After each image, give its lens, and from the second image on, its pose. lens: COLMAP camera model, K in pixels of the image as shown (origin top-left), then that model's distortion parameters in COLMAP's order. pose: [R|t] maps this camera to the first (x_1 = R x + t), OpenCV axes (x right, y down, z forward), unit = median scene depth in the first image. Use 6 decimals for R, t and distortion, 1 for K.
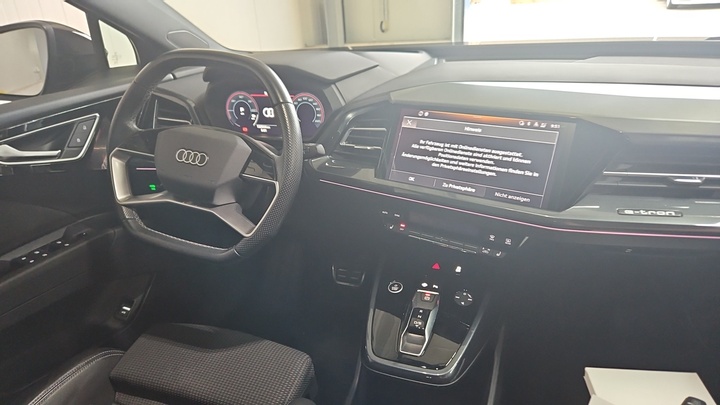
lens RADIAL K [[509.1, 0, 360.0], [0, 509.1, 202.5], [0, 0, 1]] dist [0.033500, -0.047355]
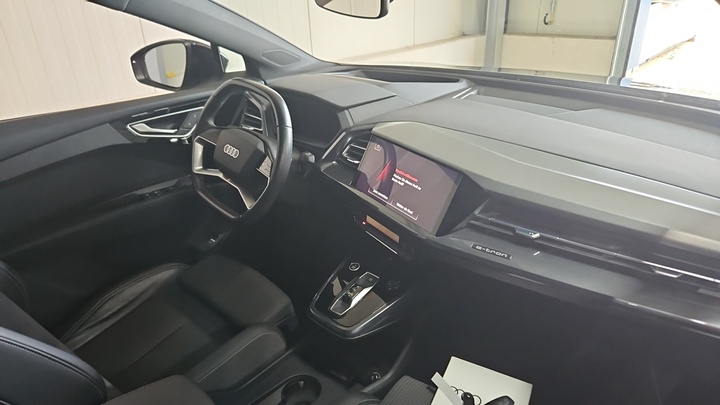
lens RADIAL K [[509.1, 0, 360.0], [0, 509.1, 202.5], [0, 0, 1]] dist [0.033500, -0.047355]
pose [[0.923792, 0.188957, -0.333023, 0.477731], [-0.168026, 0.981587, 0.090852, -0.120349], [0.344058, -0.027972, 0.938532, -0.259014]]
